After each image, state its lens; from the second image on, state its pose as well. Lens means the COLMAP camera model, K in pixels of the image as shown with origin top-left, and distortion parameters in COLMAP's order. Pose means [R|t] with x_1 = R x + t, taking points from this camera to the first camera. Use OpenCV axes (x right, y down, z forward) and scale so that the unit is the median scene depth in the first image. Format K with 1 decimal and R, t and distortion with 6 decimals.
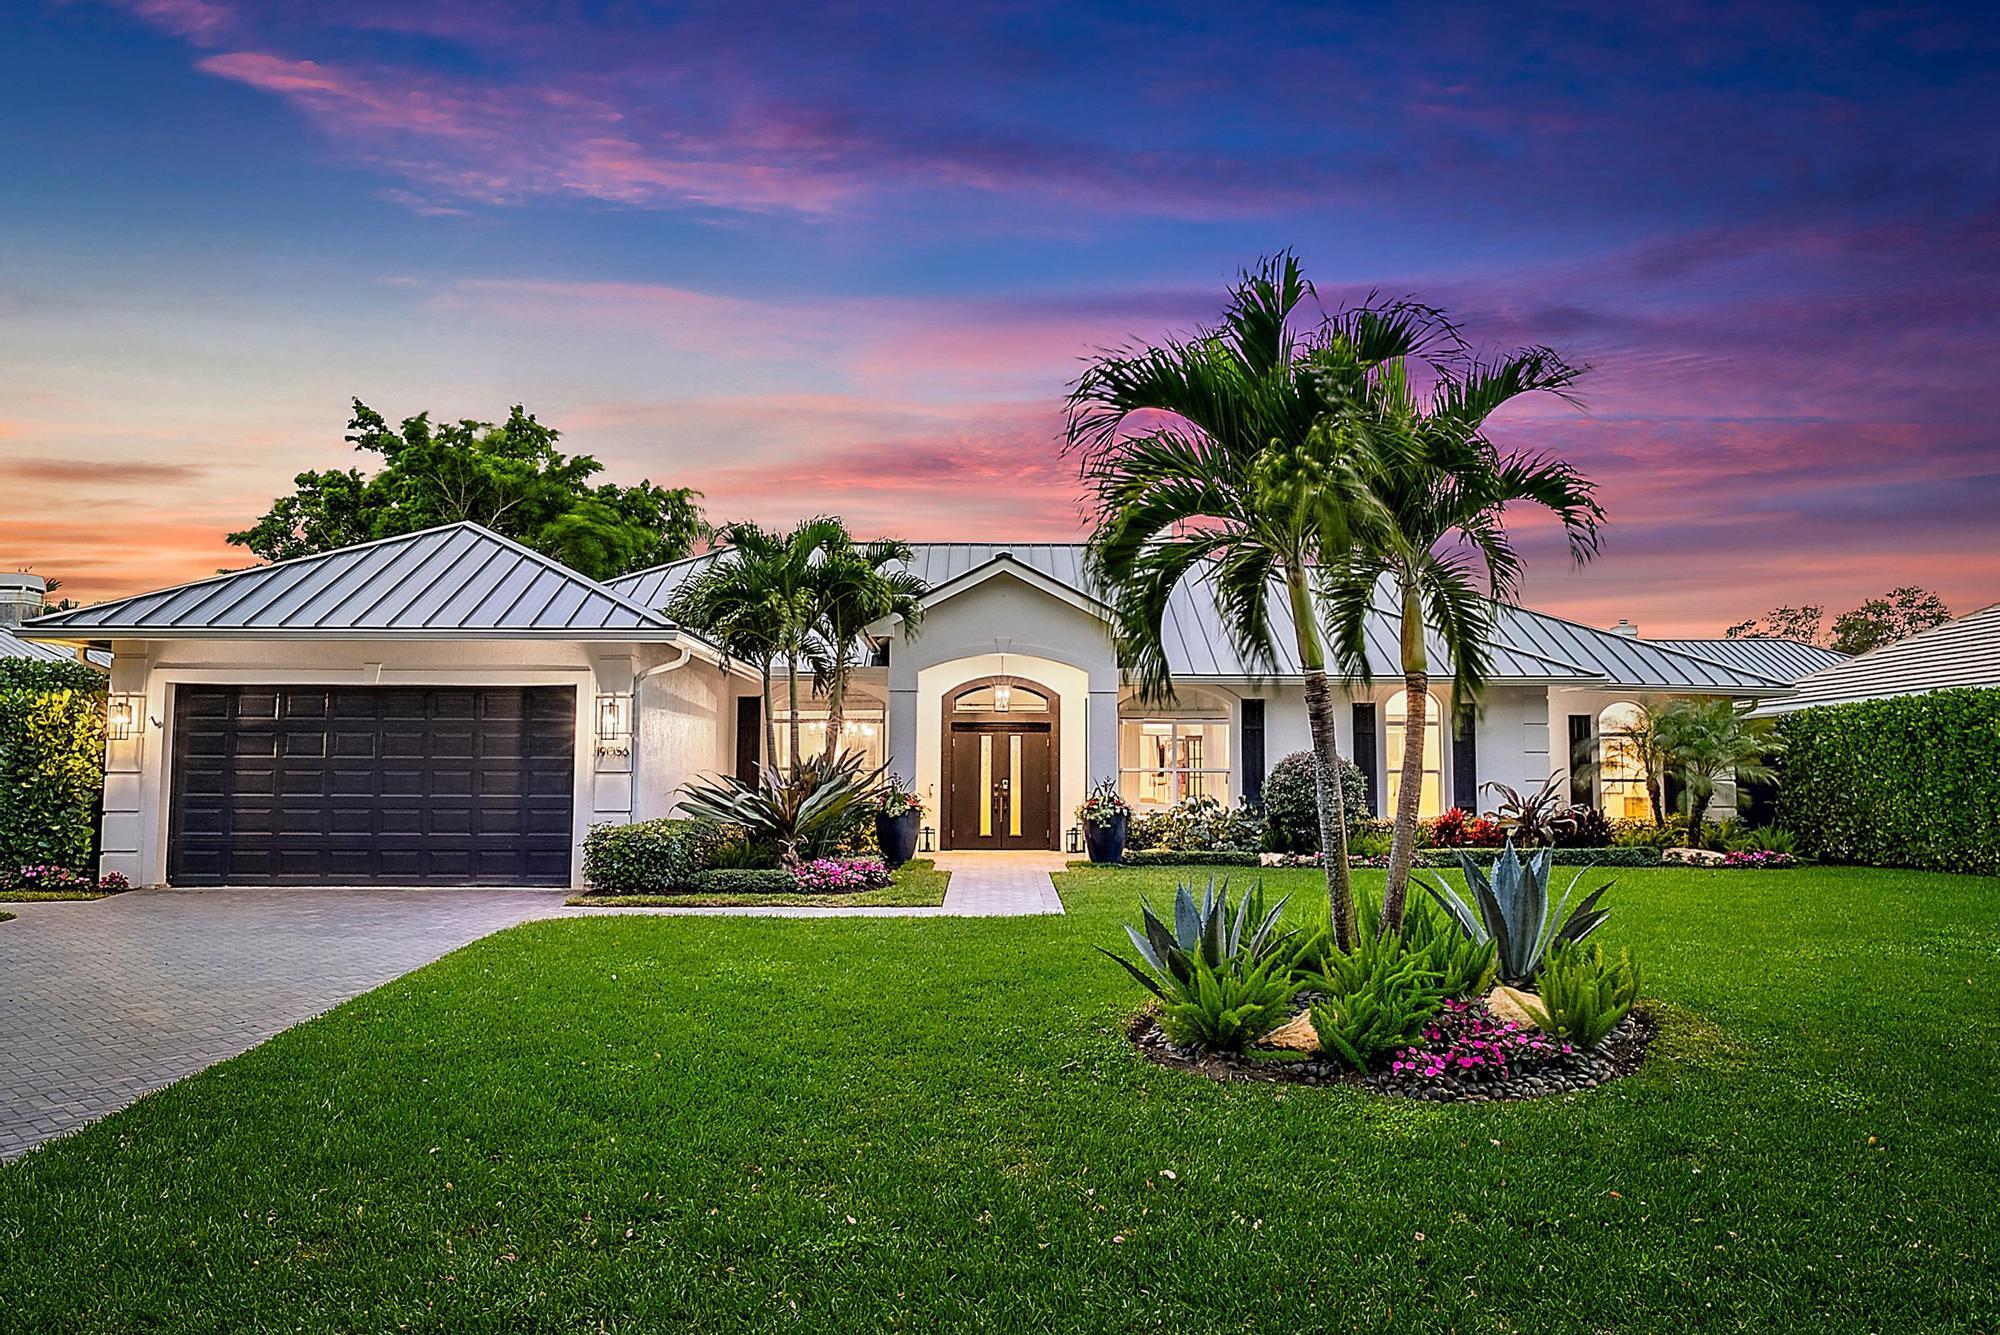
lens RADIAL K [[1544.7, 0, 1003.7], [0, 1544.7, 628.0], [0, 0, 1]] dist [-0.017768, -0.000828]
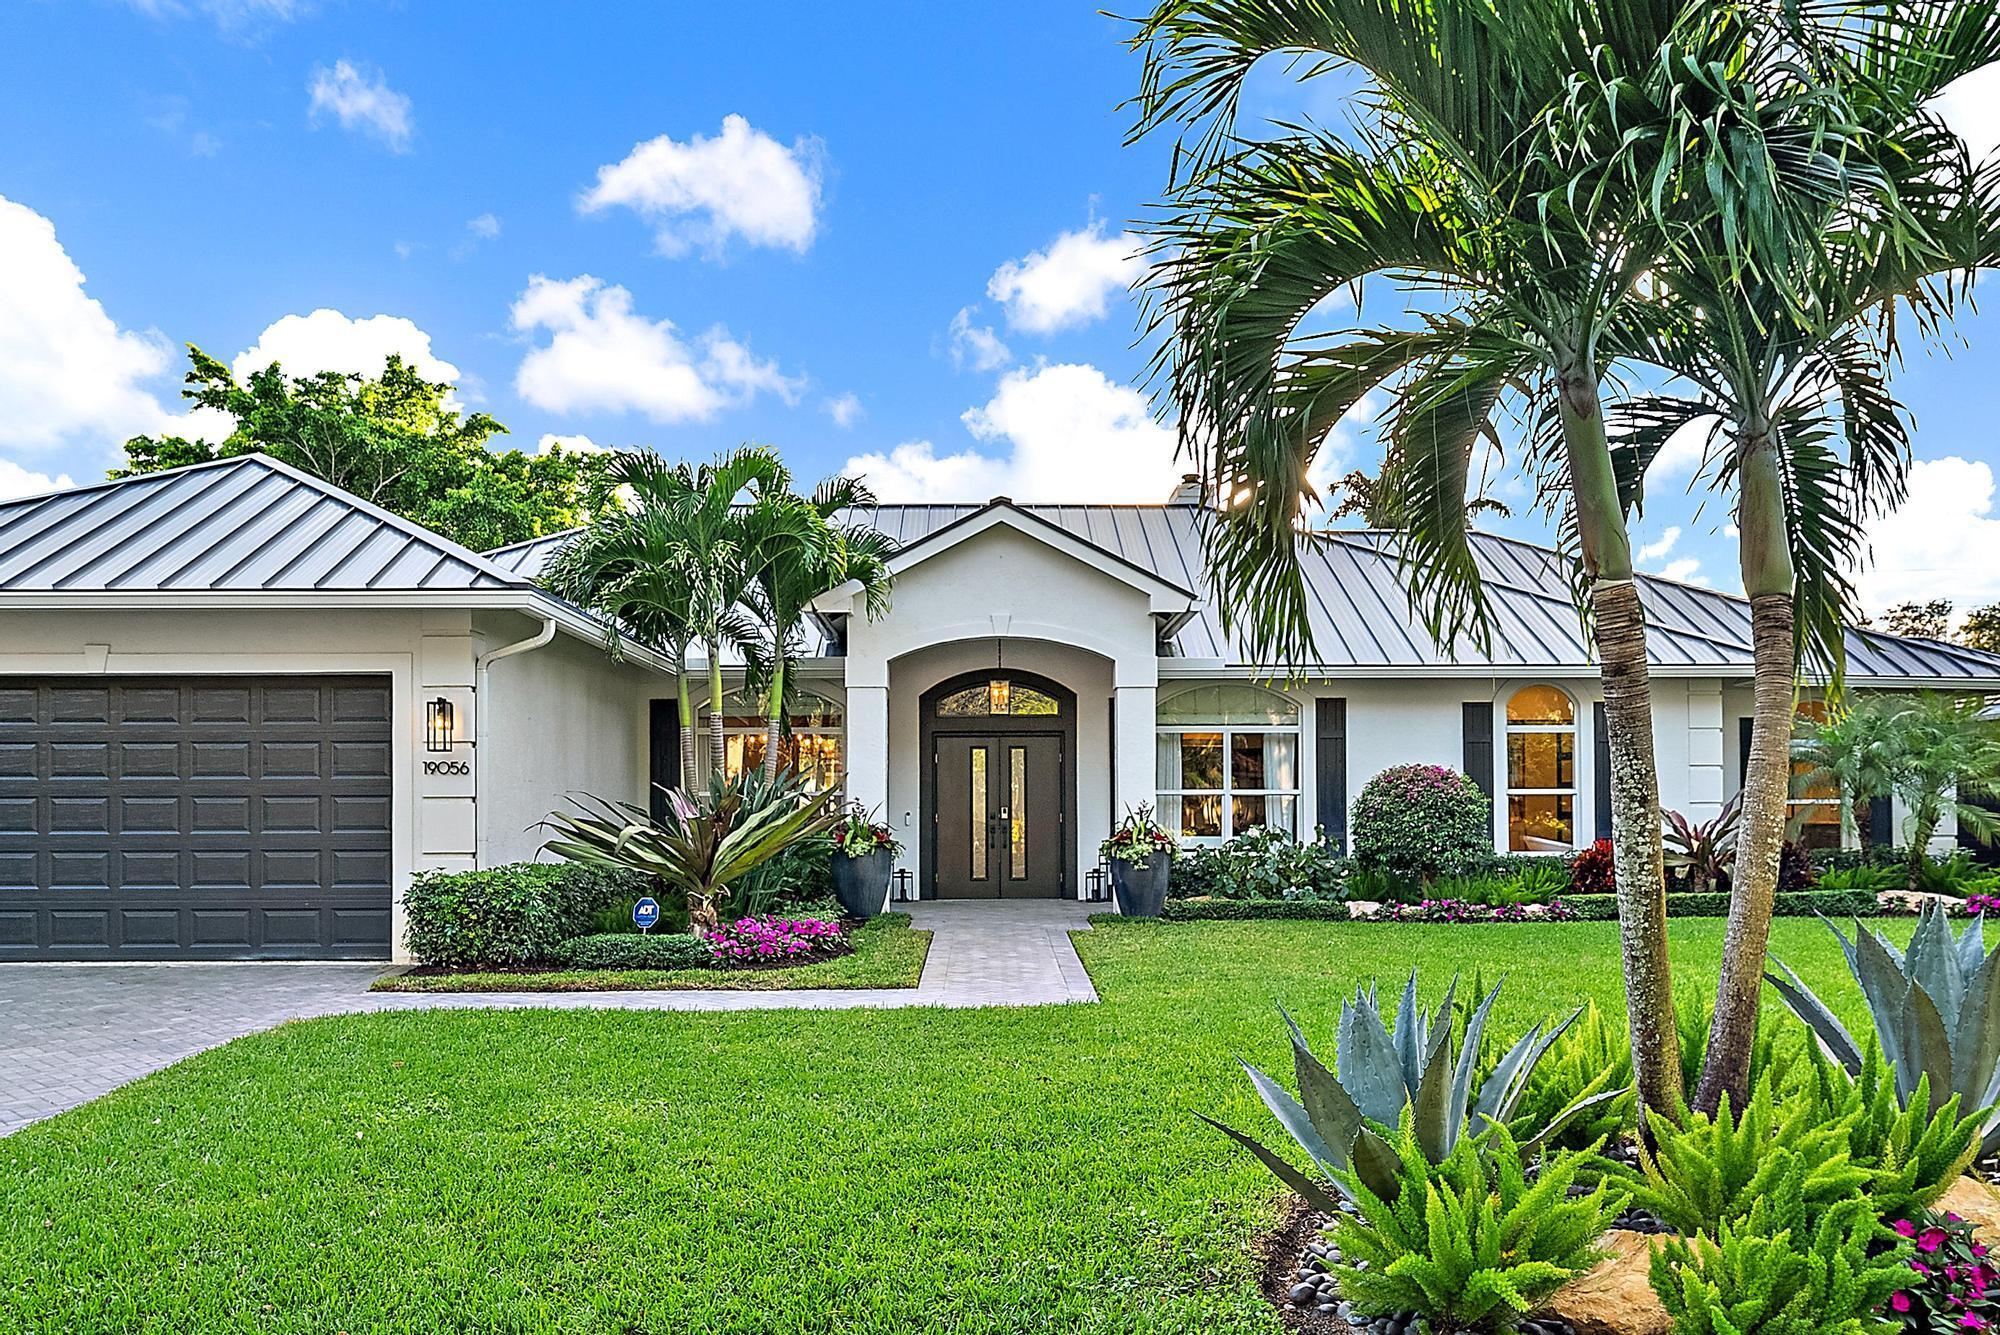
lens RADIAL K [[1666.5, 0, 1001.4], [0, 1666.5, 772.8], [0, 0, 1]] dist [-0.003802, -0.002767]
pose [[0.999968, -0.007348, 0.003180, -0.003286], [0.007091, 0.997193, 0.074536, 0.022497], [-0.003719, -0.074511, 0.997213, 0.201356]]
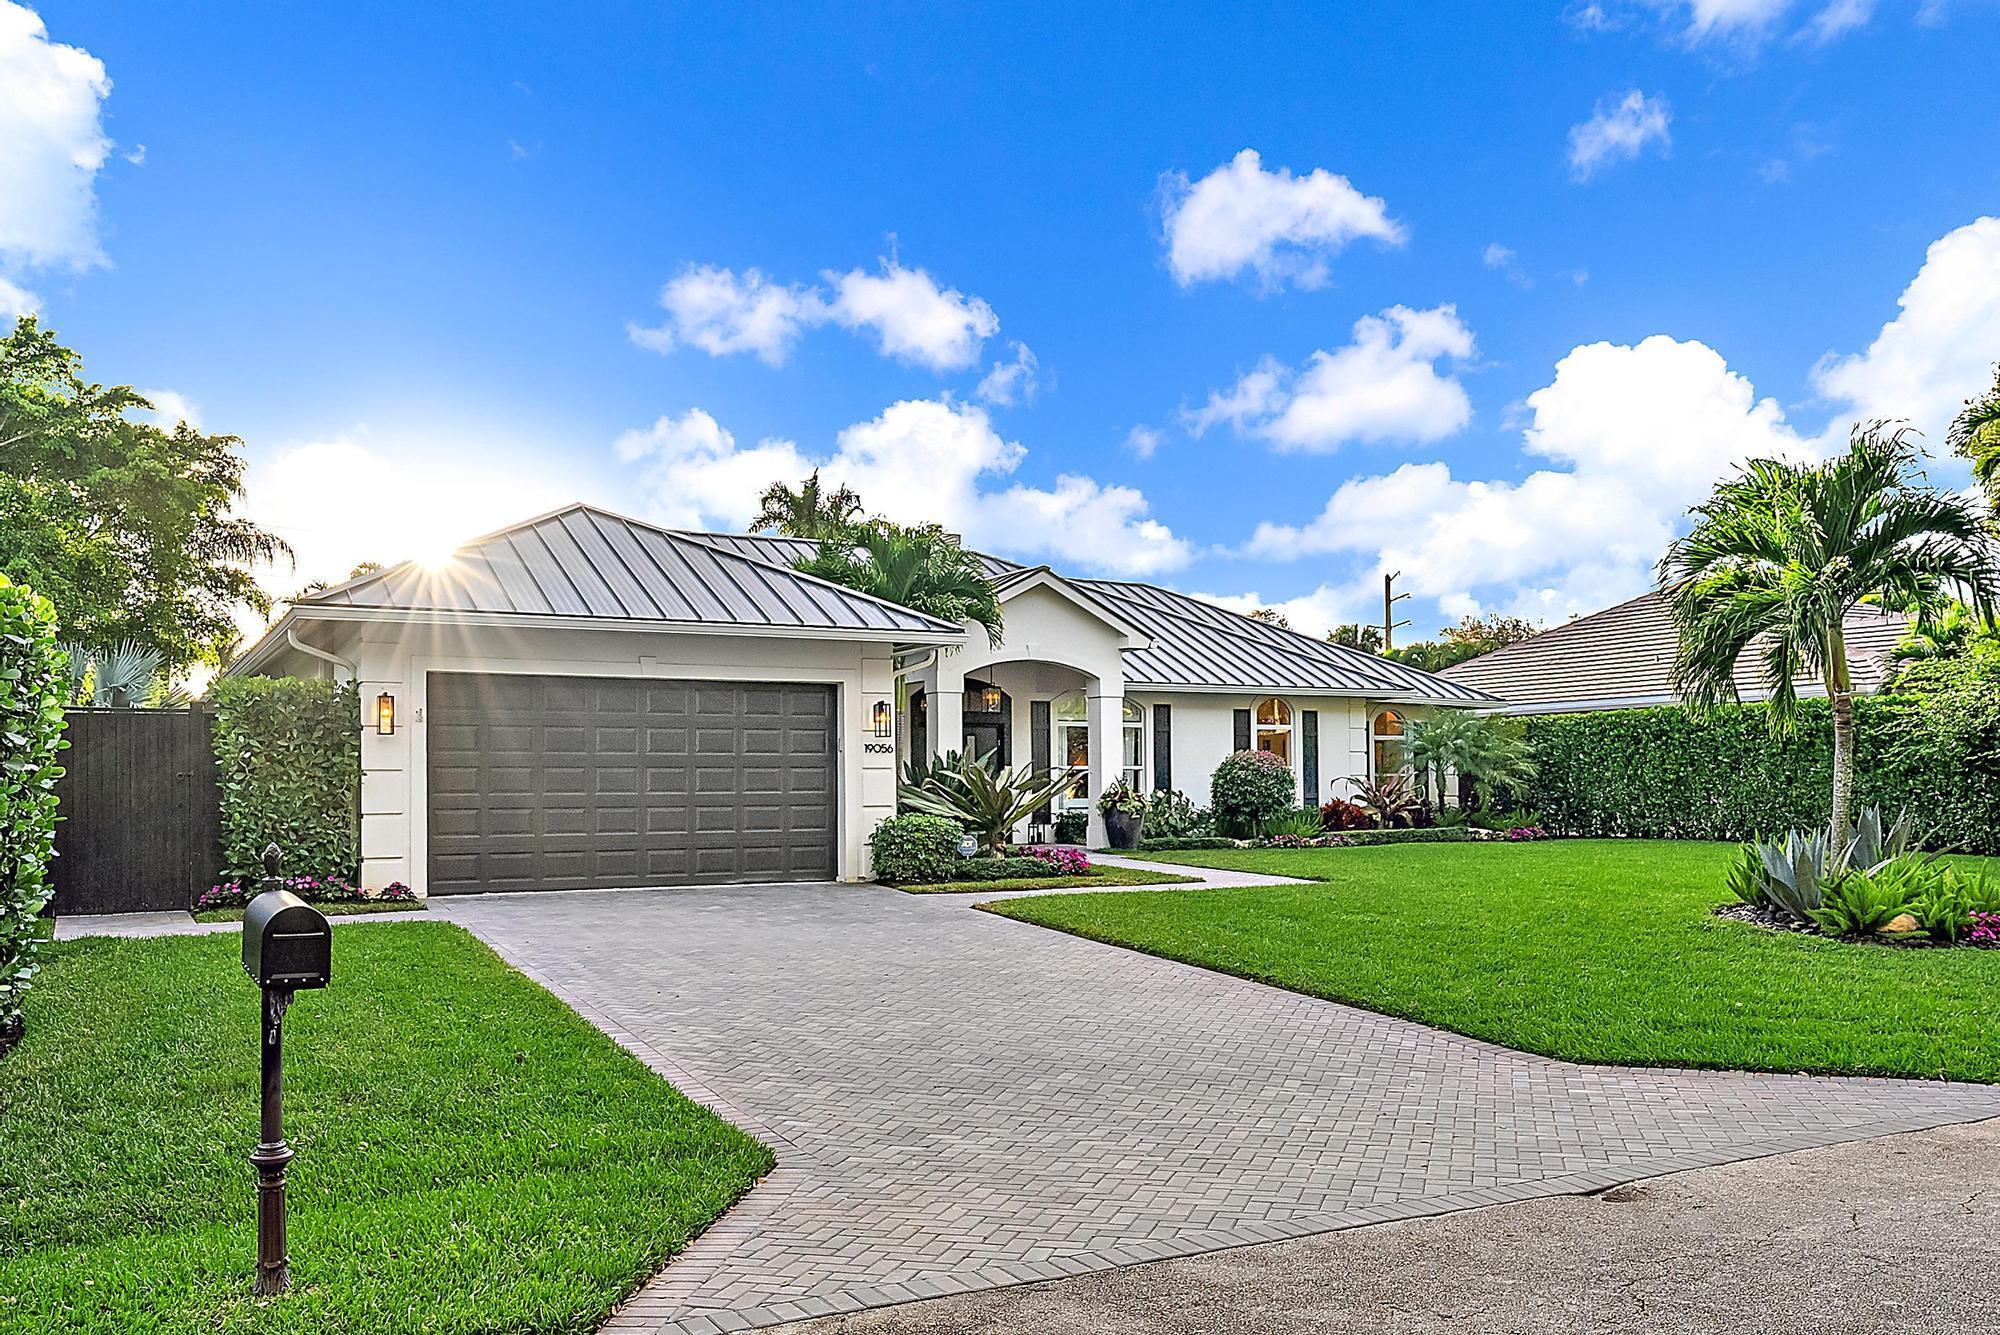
lens RADIAL K [[1666.5, 0, 1001.4], [0, 1666.5, 772.8], [0, 0, 1]] dist [-0.003802, -0.002767]
pose [[0.880891, -0.006309, 0.473277, -0.569064], [-0.035393, 0.996234, 0.079156, 0.004075], [-0.471993, -0.086479, 0.877350, -0.014394]]
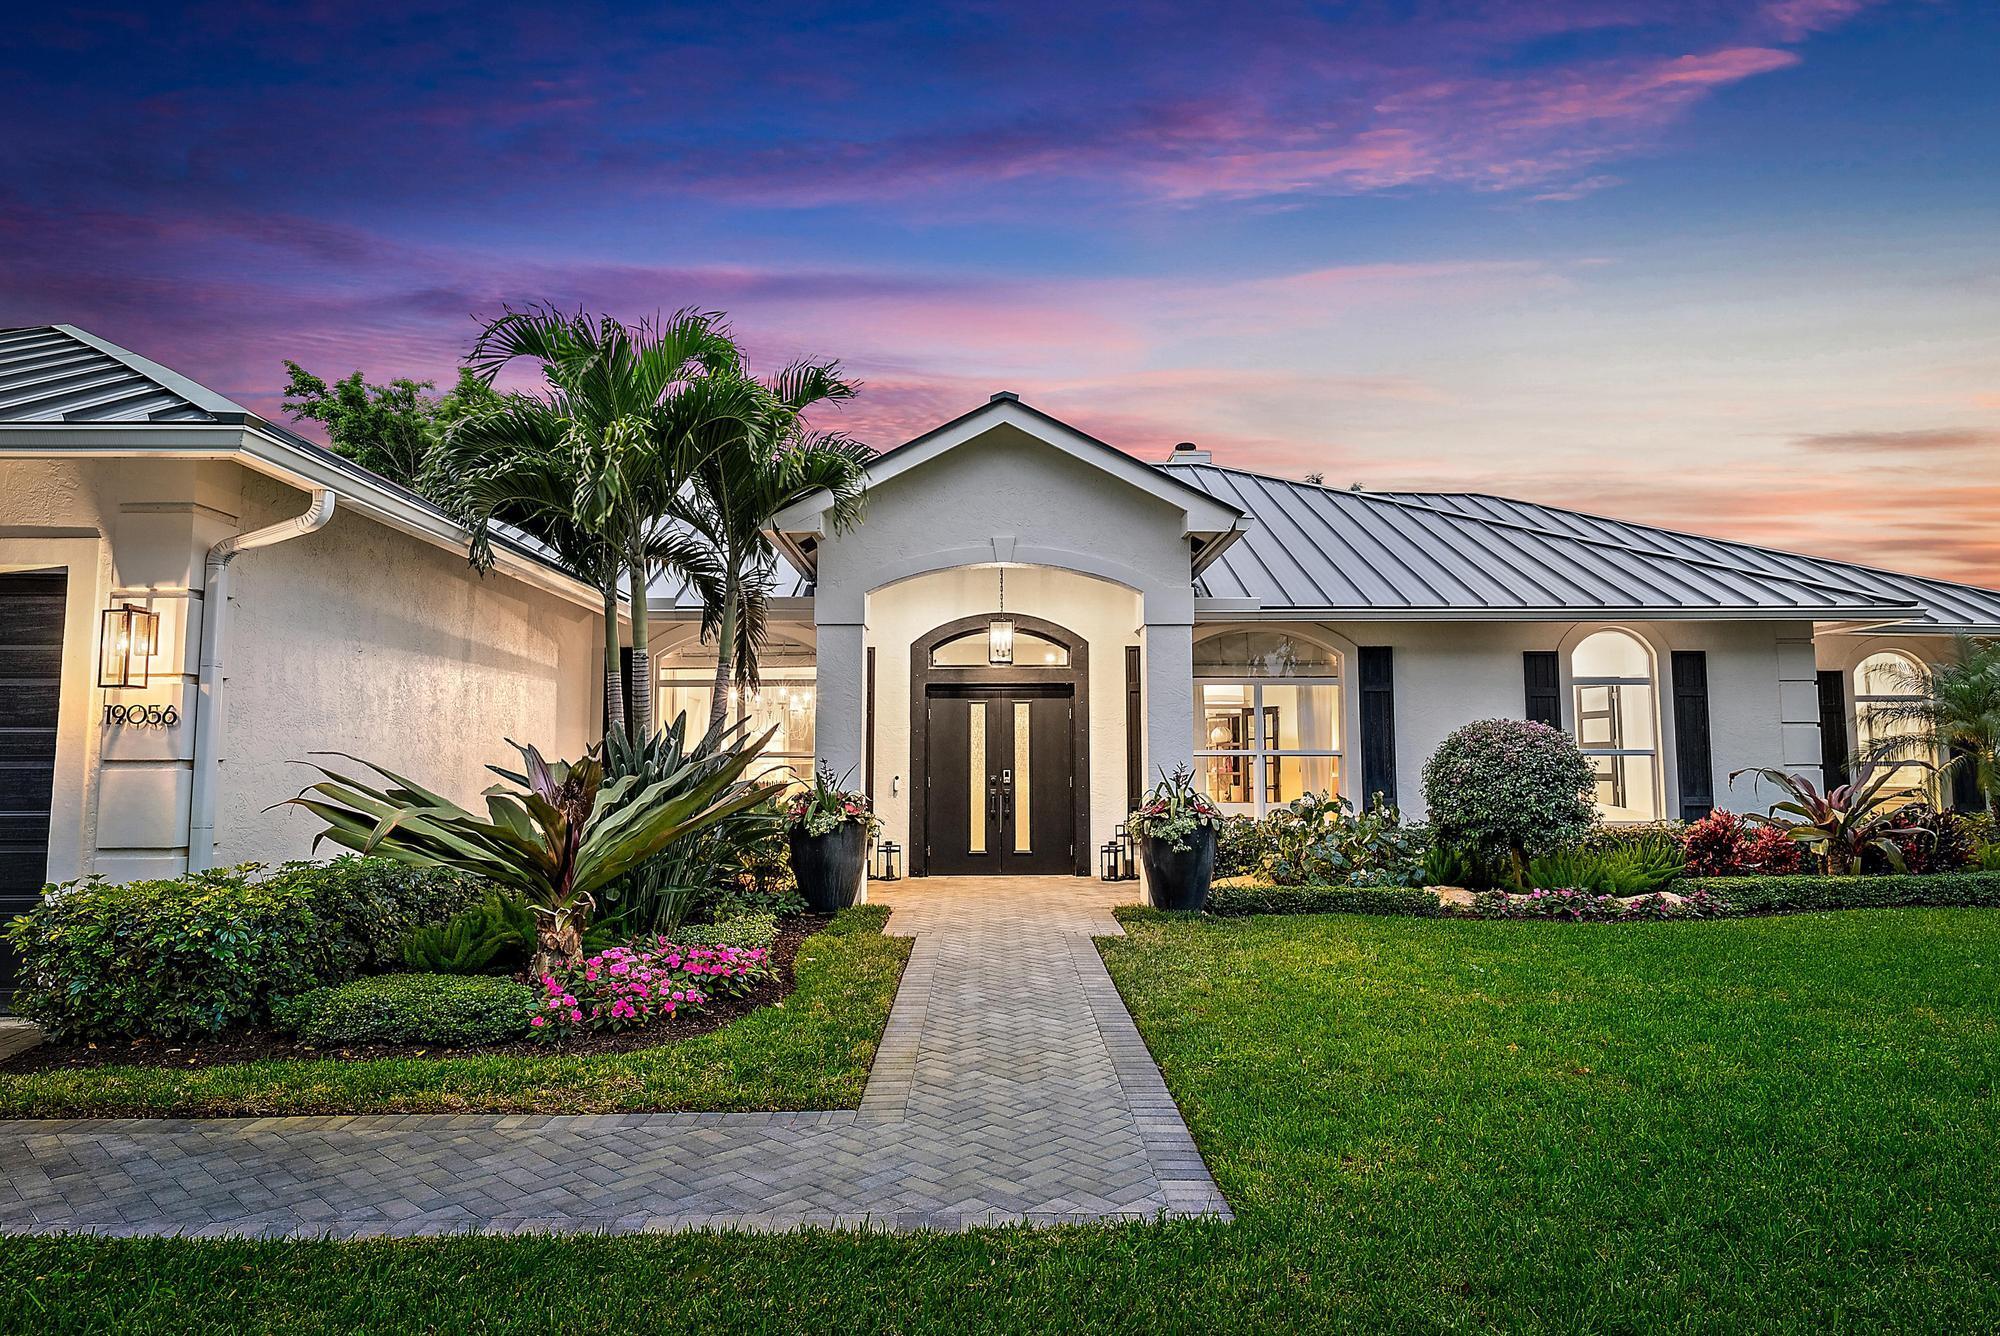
lens RADIAL K [[1146.7, 0, 1001.2], [0, 1146.7, 654.5], [0, 0, 1]] dist [0.006927, 0.000199]
pose [[0.999943, -0.006965, 0.008066, -0.005342], [0.006973, 0.999975, -0.001025, 0.053147], [-0.008059, 0.001081, 0.999967, 0.546580]]
